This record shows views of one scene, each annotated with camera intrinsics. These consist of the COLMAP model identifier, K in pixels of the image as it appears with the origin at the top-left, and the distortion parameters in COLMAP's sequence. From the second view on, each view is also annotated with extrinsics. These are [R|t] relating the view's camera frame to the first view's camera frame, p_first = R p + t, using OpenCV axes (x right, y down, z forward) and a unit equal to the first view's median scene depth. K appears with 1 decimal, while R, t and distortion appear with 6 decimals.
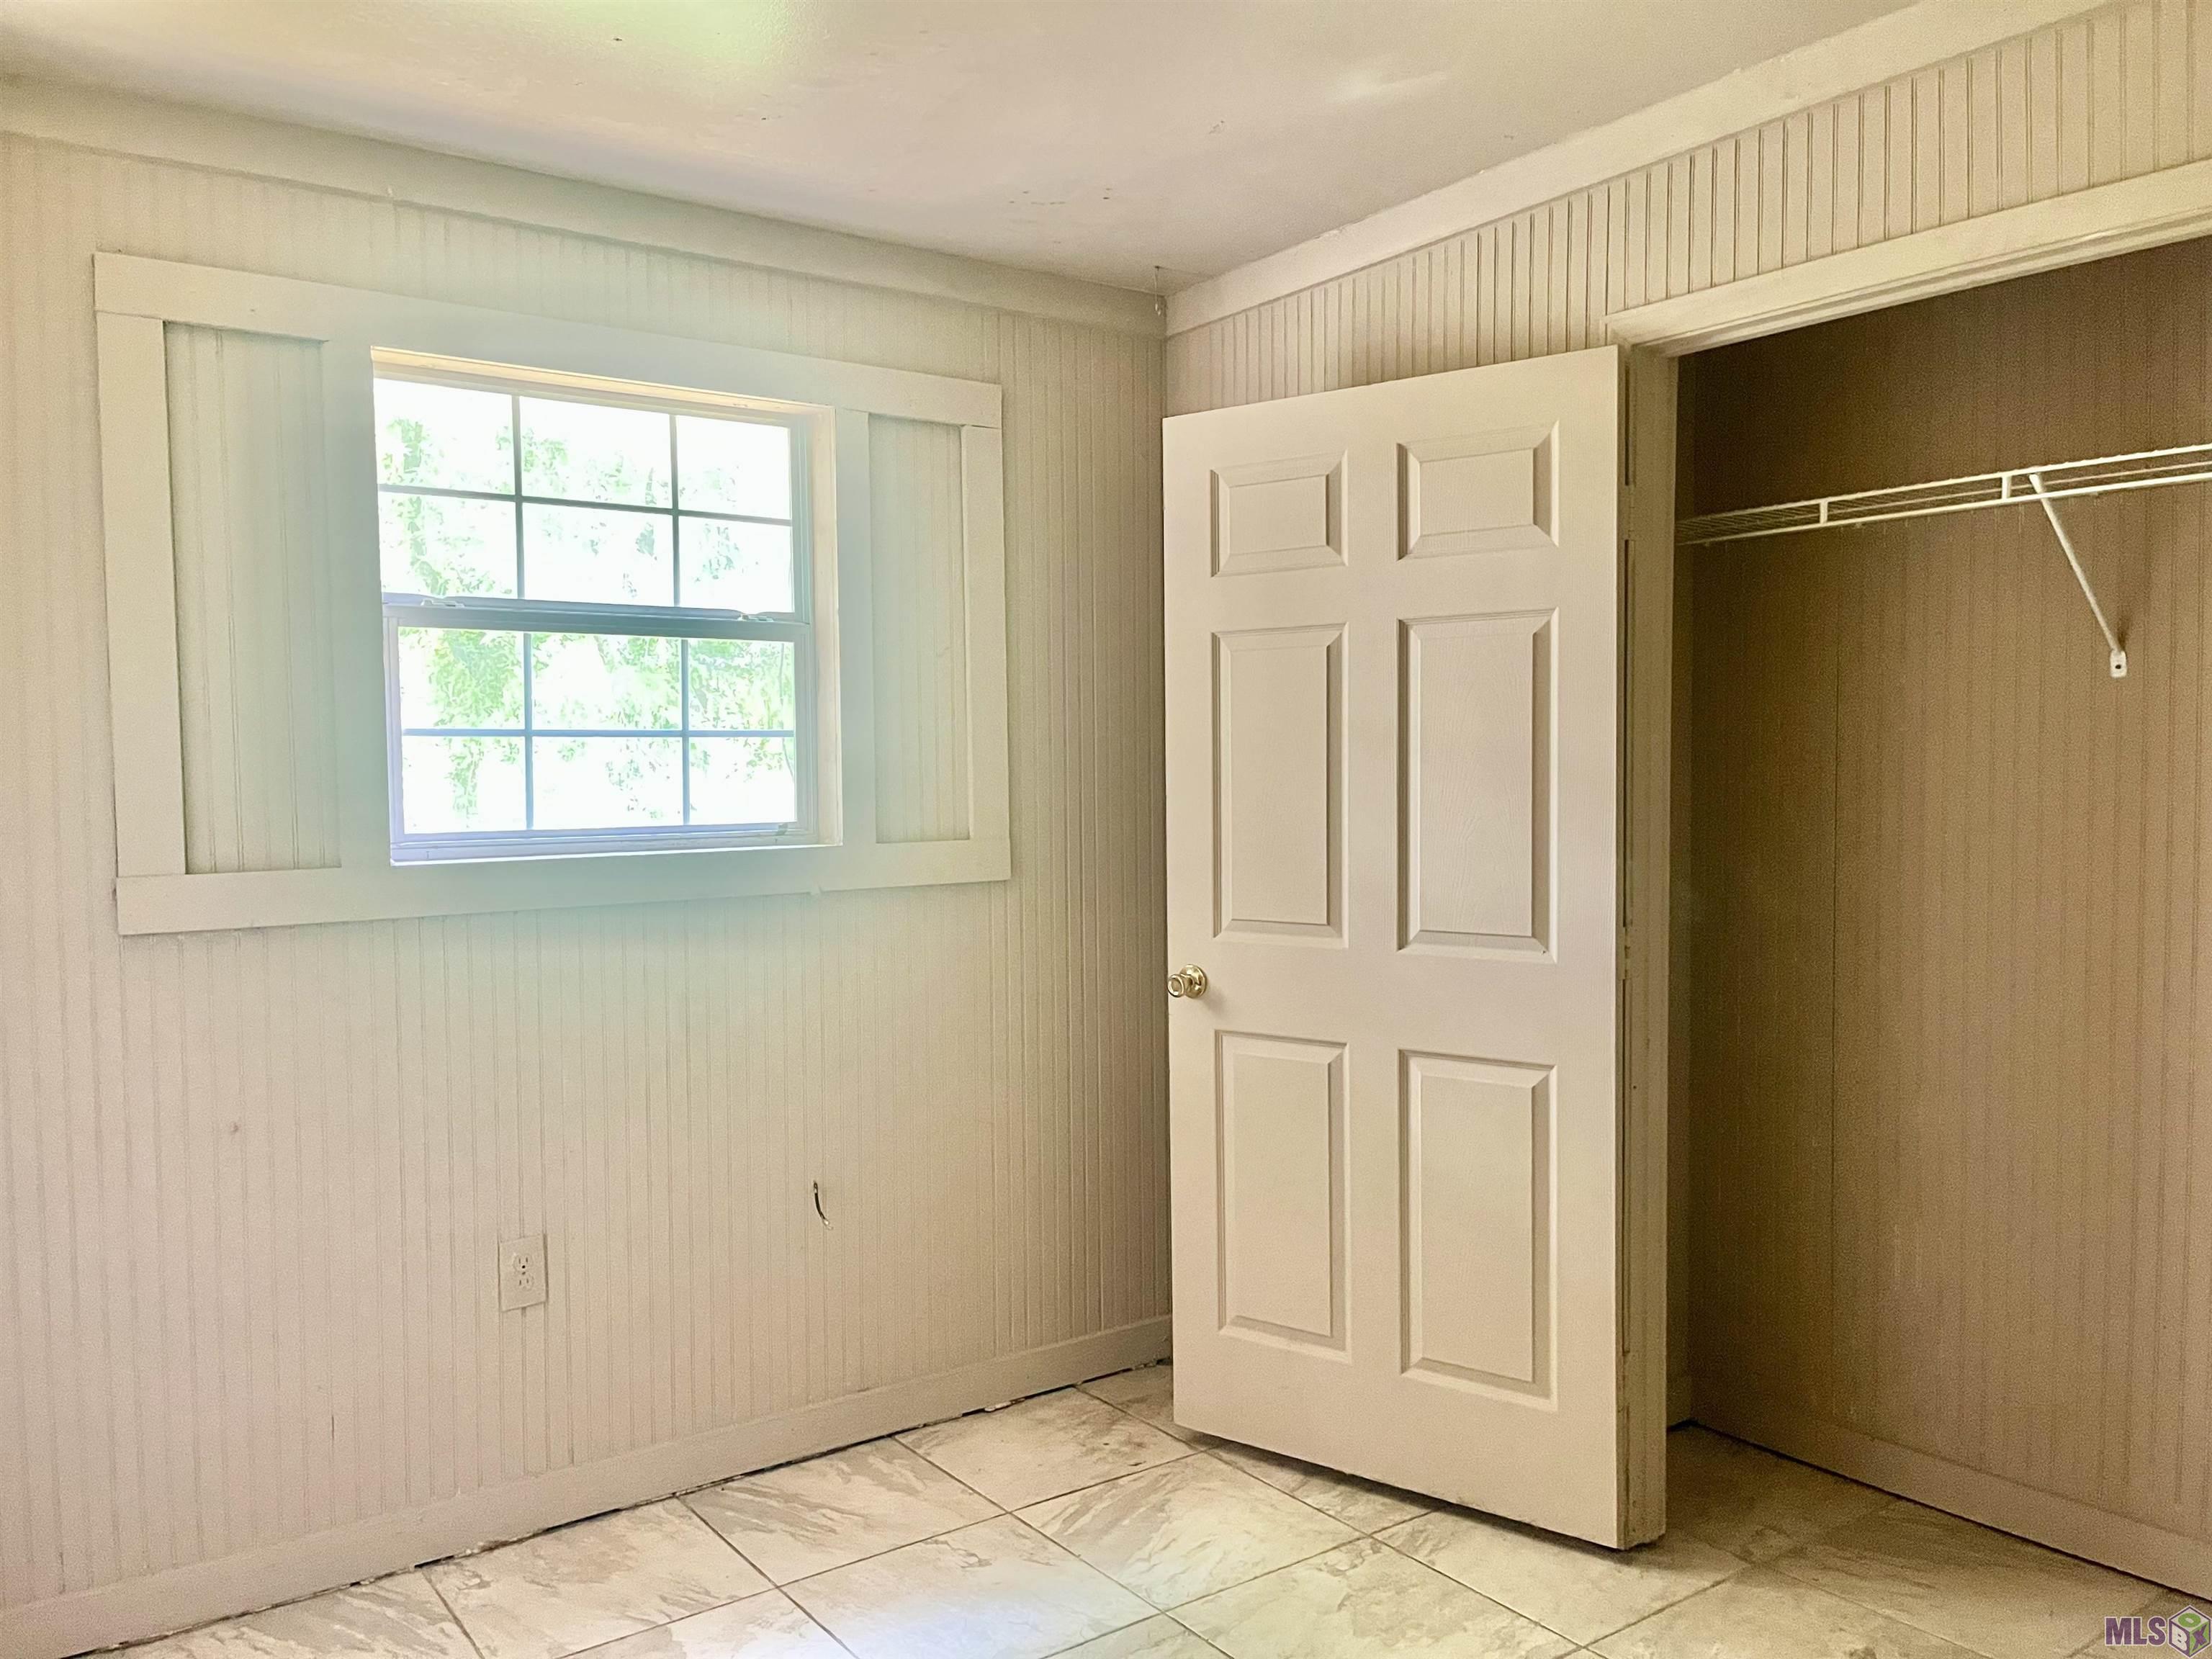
lens RADIAL K [[1703.4, 0, 1103.3], [0, 1703.4, 838.6], [0, 0, 1]] dist [0.159364, -0.216818]
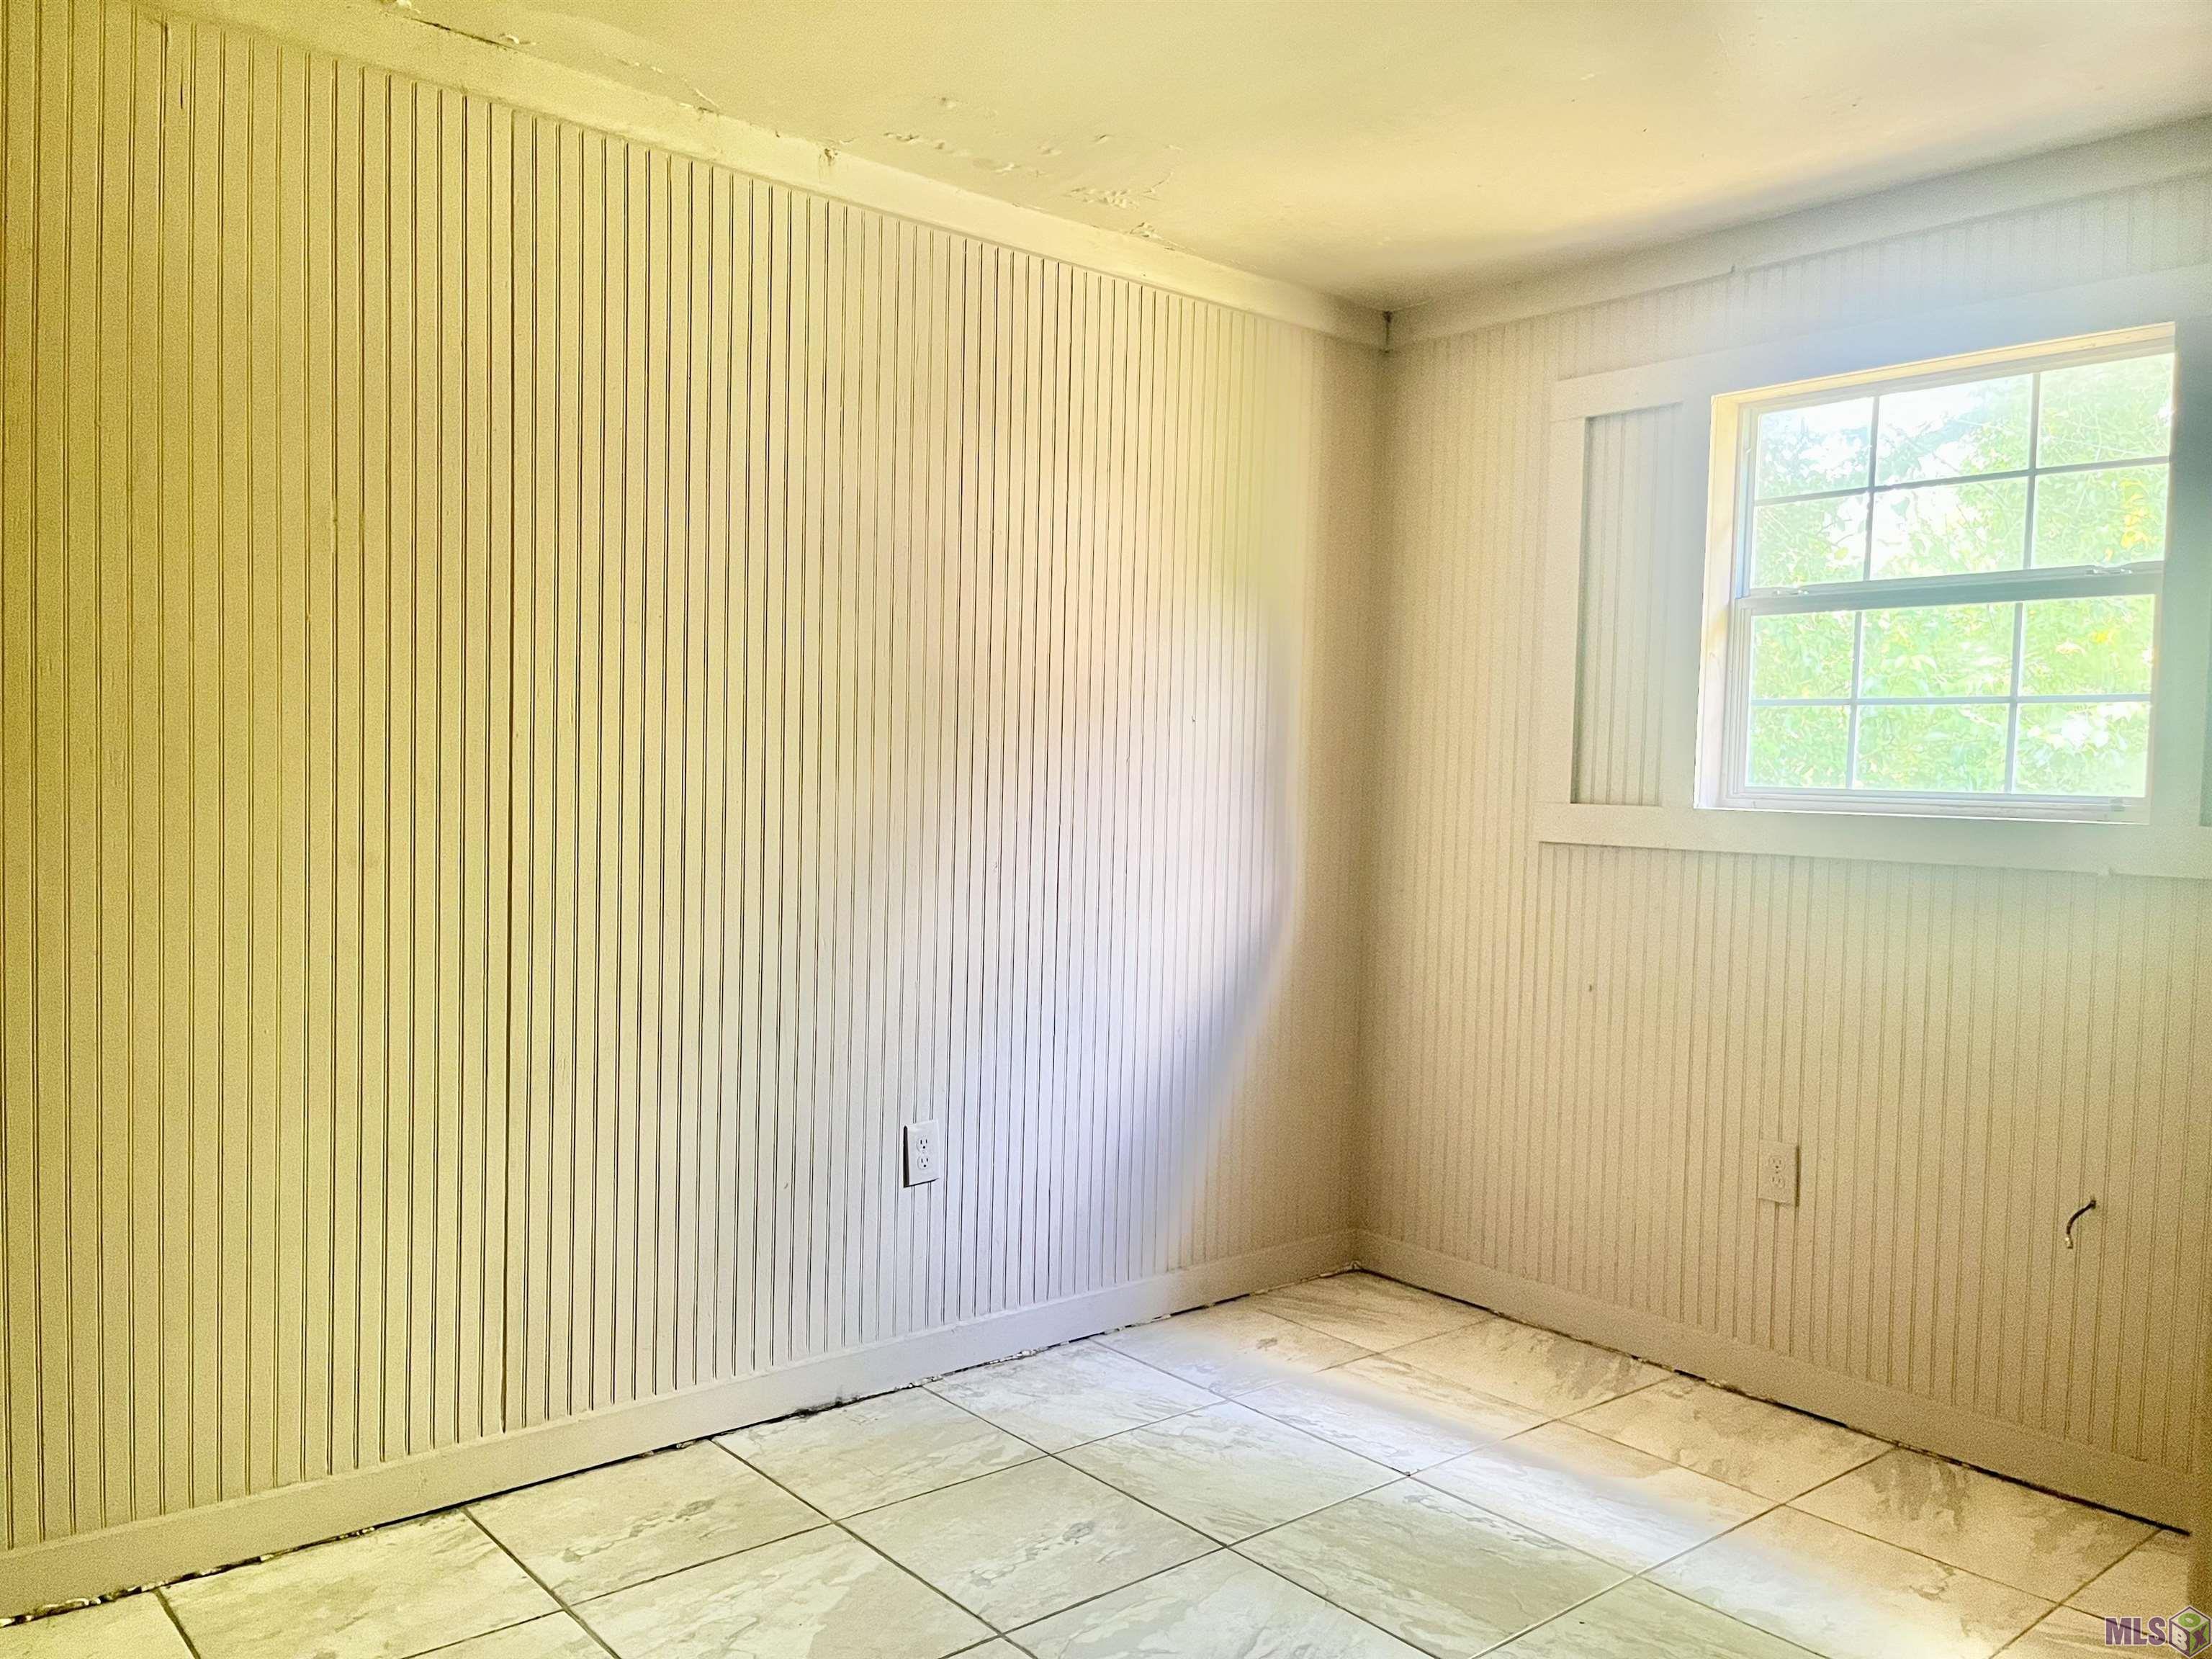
lens RADIAL K [[1703.4, 0, 1103.3], [0, 1703.4, 838.6], [0, 0, 1]] dist [0.159364, -0.216818]
pose [[0.078046, 0.053712, -0.995502, 0.750685], [-0.078706, 0.995763, 0.047556, 0.011222], [0.993838, 0.074640, 0.081943, 0.442199]]
